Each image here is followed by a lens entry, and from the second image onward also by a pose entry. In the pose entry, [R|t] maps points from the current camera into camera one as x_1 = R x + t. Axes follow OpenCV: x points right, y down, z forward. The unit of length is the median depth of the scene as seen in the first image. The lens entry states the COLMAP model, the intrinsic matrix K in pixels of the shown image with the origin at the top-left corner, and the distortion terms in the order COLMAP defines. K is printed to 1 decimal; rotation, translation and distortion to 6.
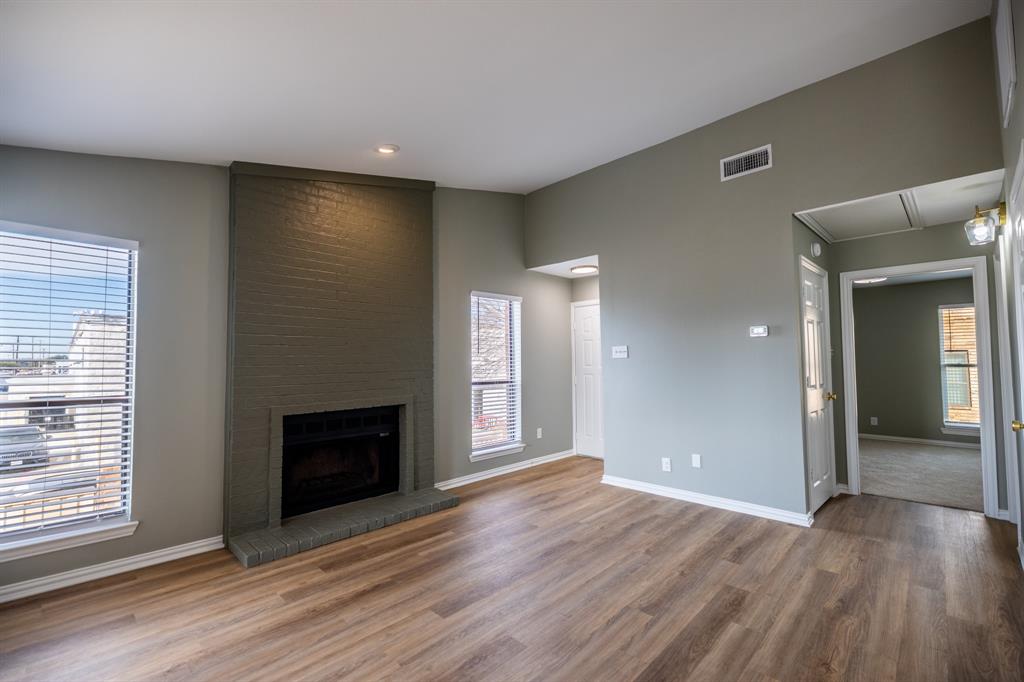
lens RADIAL K [[434.3, 0, 509.1], [0, 434.3, 345.3], [0, 0, 1]] dist [0.001412, 0.000022]
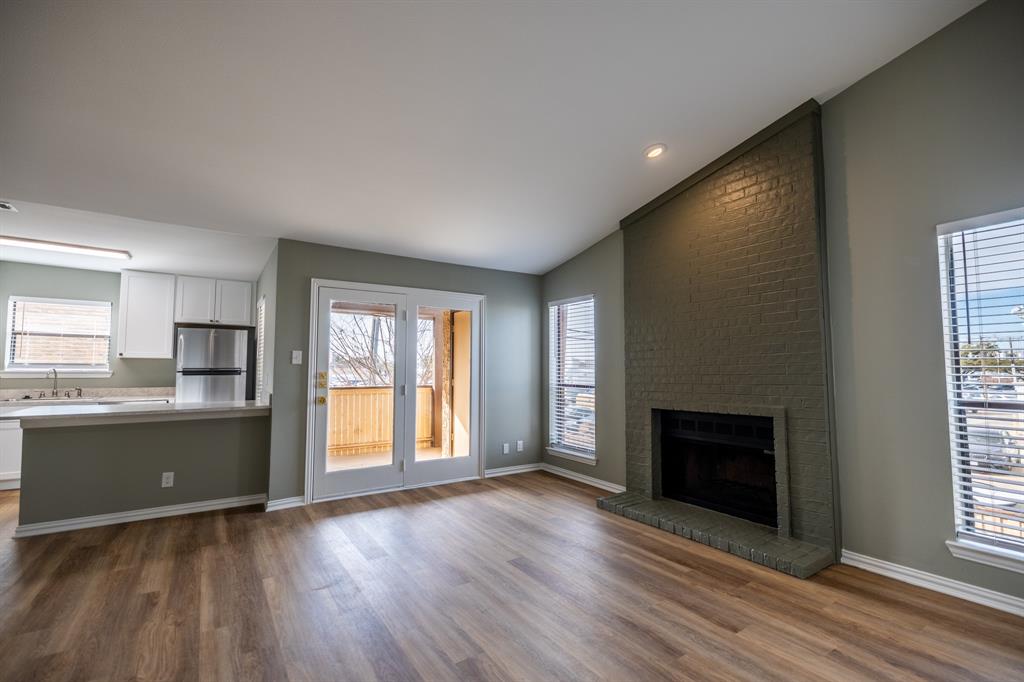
lens RADIAL K [[451.2, 0, 507.8], [0, 451.2, 343.3], [0, 0, 1]] dist [0.002928, 0.000069]
pose [[-0.191461, -0.047701, -0.980340, 0.777821], [0.039320, 0.997644, -0.056222, 0.038719], [0.980712, -0.049311, -0.189134, 0.841182]]
